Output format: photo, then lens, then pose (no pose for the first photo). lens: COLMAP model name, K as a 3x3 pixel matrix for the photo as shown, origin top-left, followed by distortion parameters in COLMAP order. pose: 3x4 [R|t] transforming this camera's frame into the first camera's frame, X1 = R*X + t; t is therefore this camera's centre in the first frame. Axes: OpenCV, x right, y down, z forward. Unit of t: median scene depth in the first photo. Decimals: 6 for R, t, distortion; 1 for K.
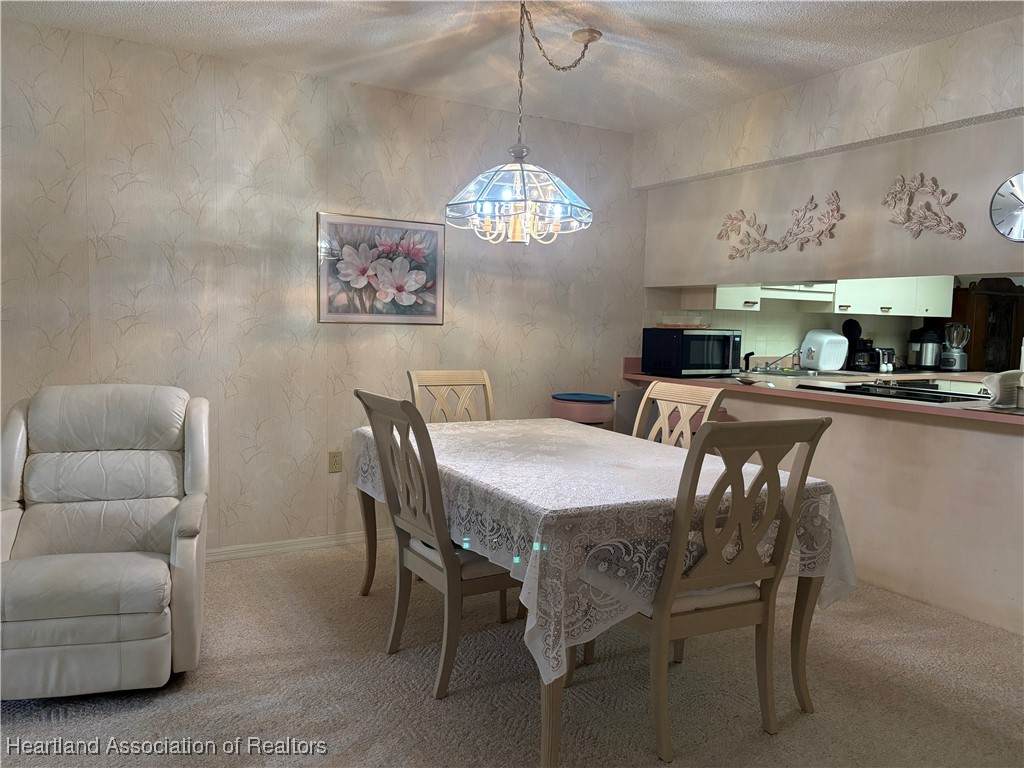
lens RADIAL K [[782.6, 0, 512.0], [0, 782.6, 384.0], [0, 0, 1]] dist [0.000453, 0.000227]
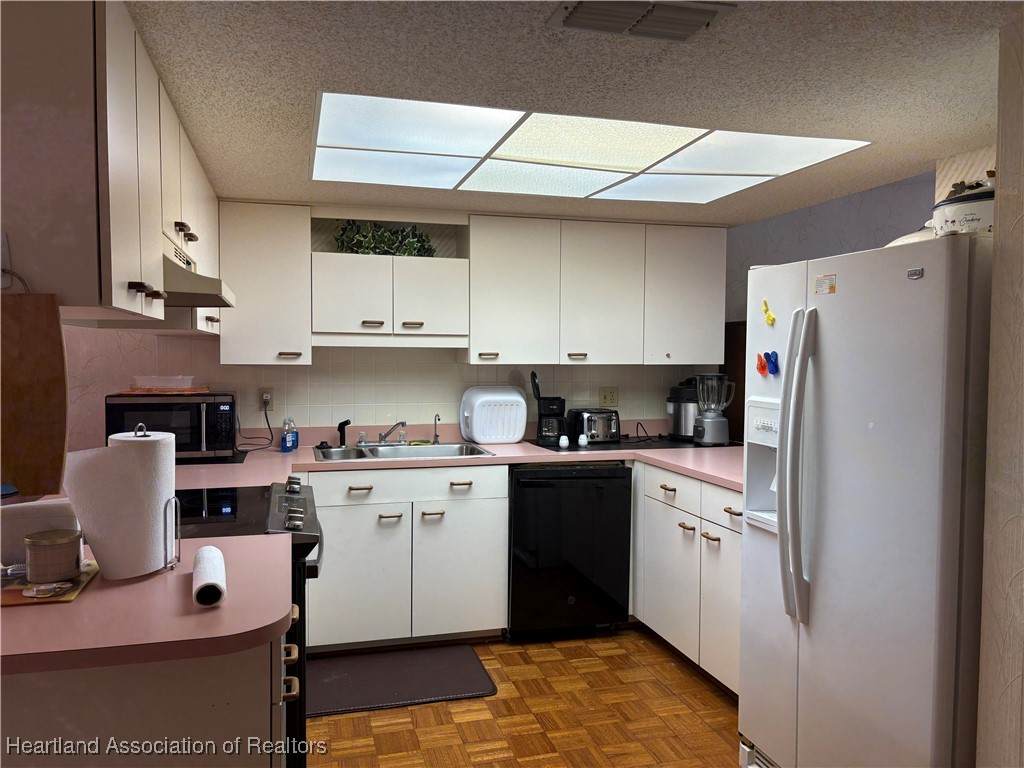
lens RADIAL K [[782.6, 0, 512.0], [0, 782.6, 384.0], [0, 0, 1]] dist [0.000453, 0.000227]
pose [[0.966478, -0.009751, -0.256563, 0.599727], [-0.002926, 0.998795, -0.048982, -0.037017], [0.256731, 0.048091, 0.965286, 0.318440]]
